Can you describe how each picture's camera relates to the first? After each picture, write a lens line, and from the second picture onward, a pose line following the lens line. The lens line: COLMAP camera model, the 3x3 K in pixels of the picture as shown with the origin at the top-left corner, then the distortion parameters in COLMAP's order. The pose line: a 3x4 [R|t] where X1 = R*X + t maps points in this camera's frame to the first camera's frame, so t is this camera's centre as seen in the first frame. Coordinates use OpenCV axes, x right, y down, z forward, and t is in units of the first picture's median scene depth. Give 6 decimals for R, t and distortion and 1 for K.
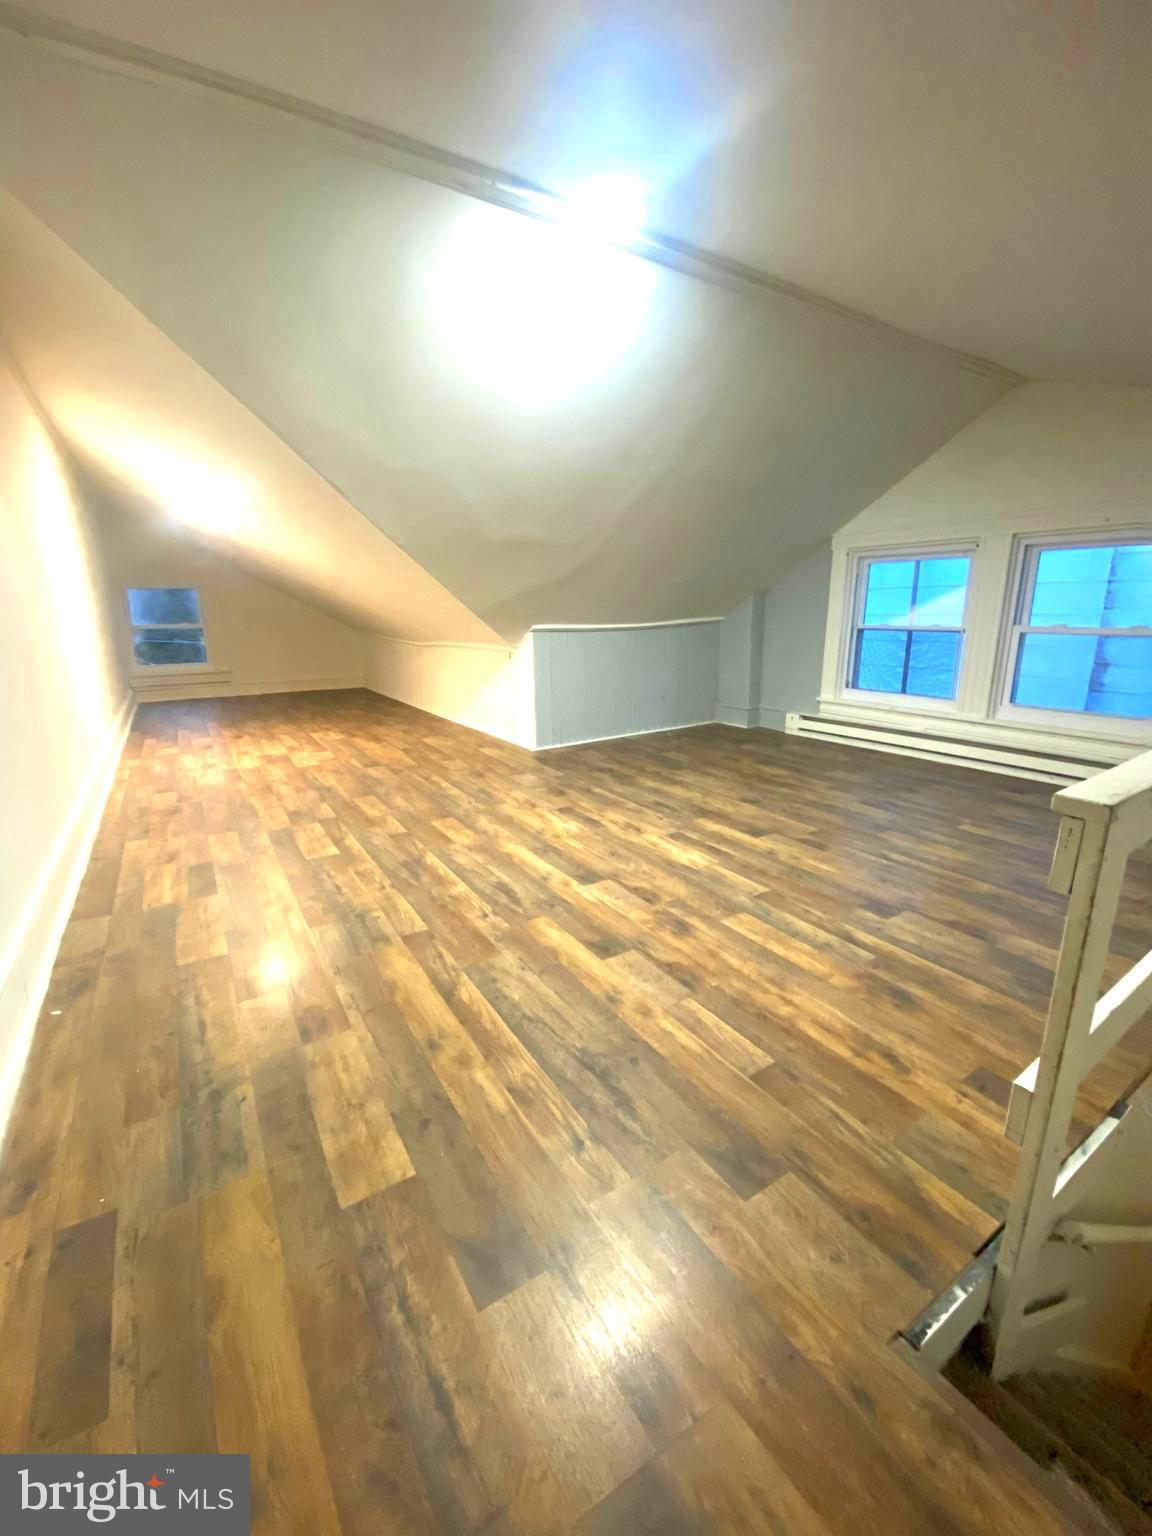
lens RADIAL K [[621.0, 0, 574.4], [0, 621.0, 758.4], [0, 0, 1]] dist [0.018420, -0.017000]
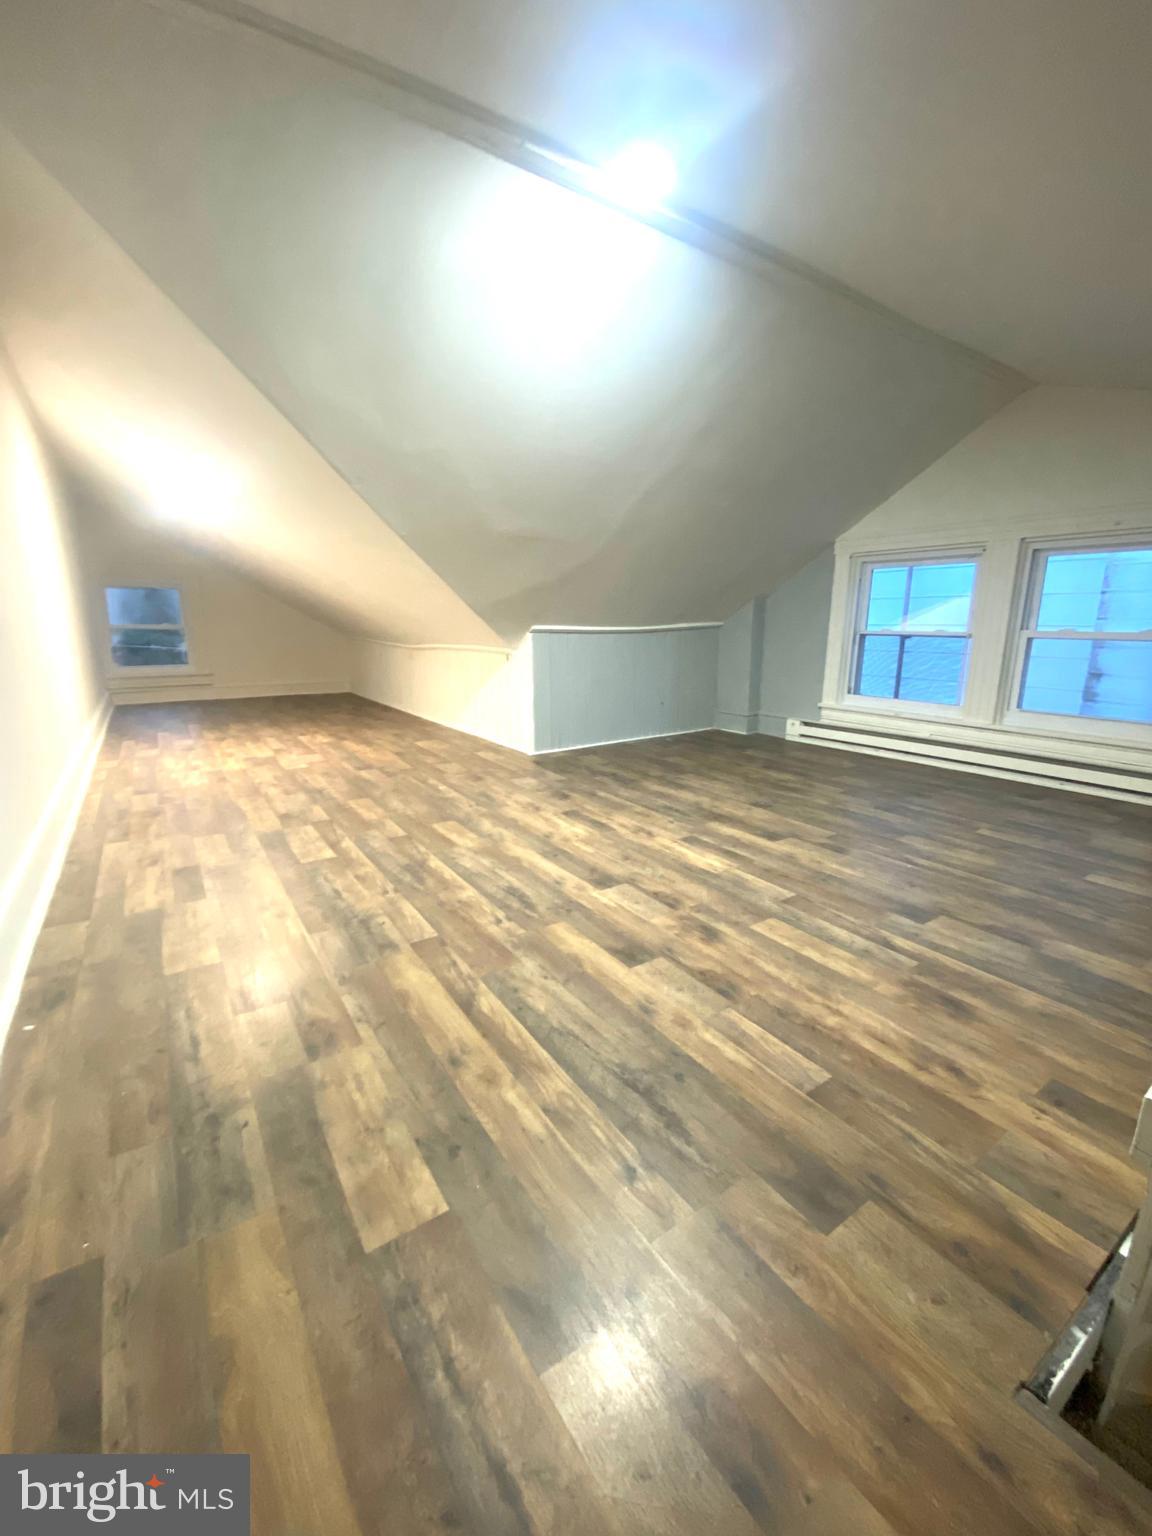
lens RADIAL K [[621.0, 0, 574.6], [0, 621.0, 757.7], [0, 0, 1]] dist [0.018420, -0.017000]
pose [[0.999504, 0.007027, 0.030704, -0.064709], [-0.006388, 0.999762, -0.020873, 0.027869], [-0.030844, 0.020666, 0.999311, 0.061436]]
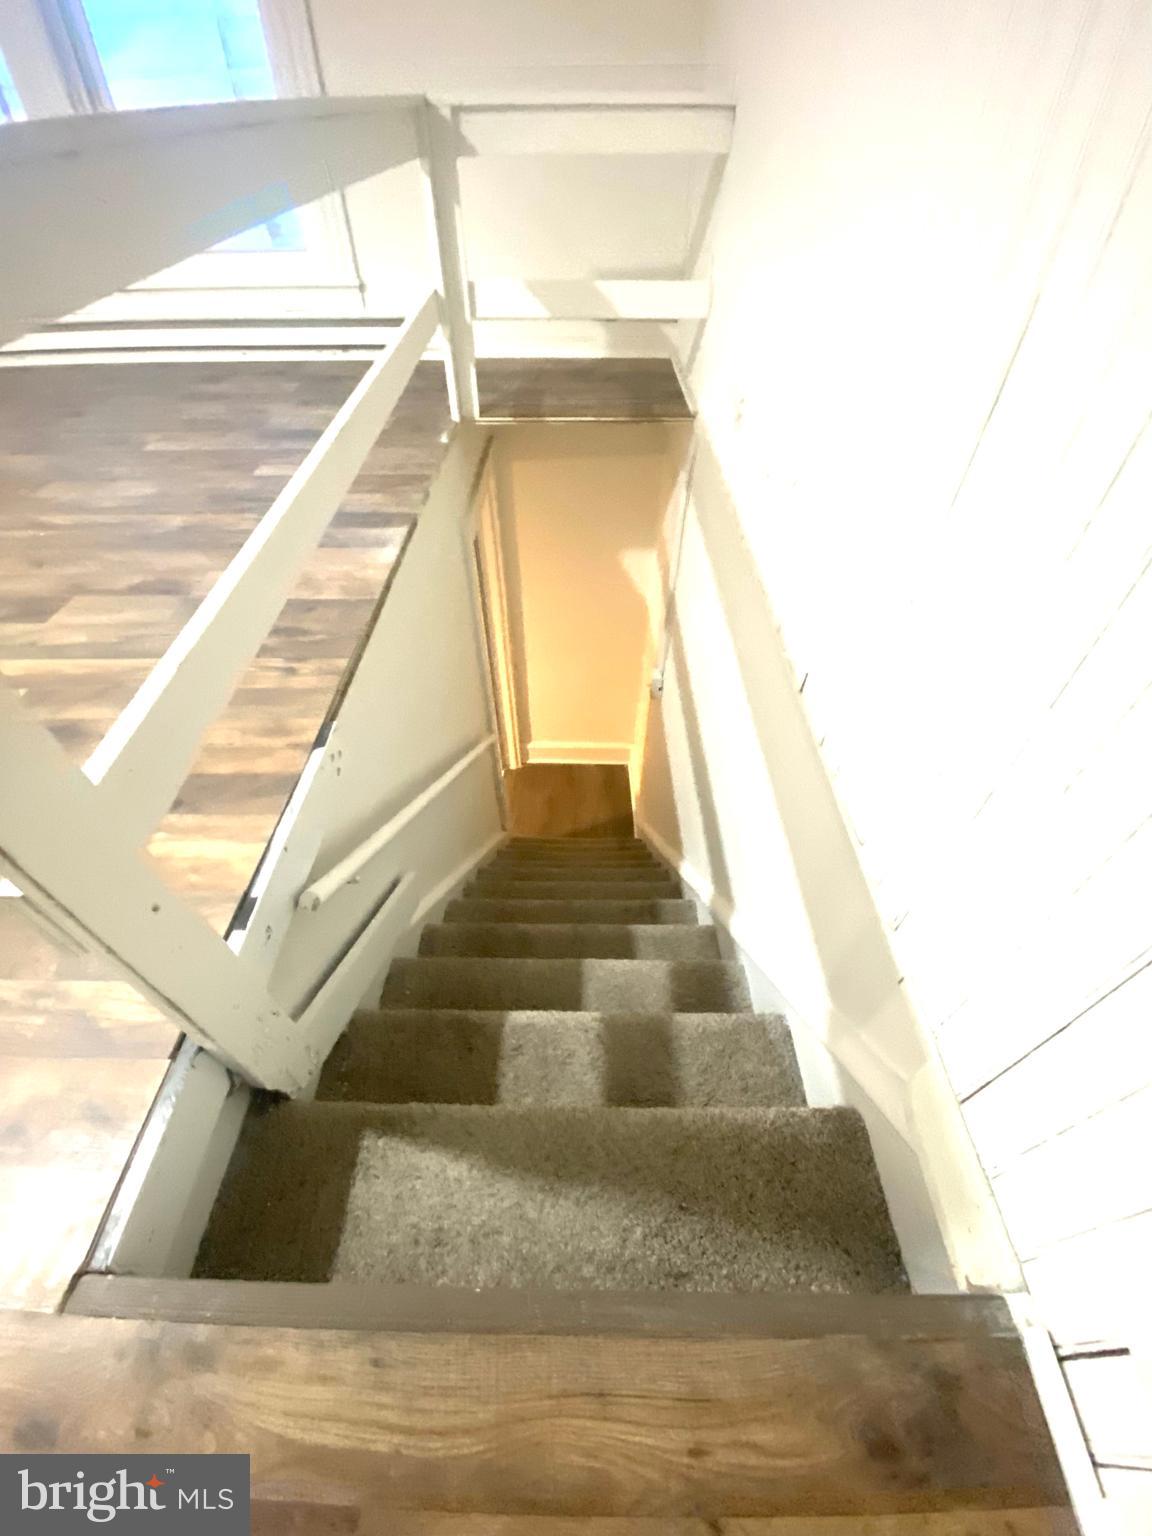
lens RADIAL K [[621.0, 0, 573.2], [0, 621.0, 768.1], [0, 0, 1]] dist [0.018420, -0.017000]
pose [[0.546322, -0.589282, 0.595213, 0.334860], [0.195561, 0.780741, 0.593463, 0.097847], [-0.814425, -0.207821, 0.541777, 0.148354]]
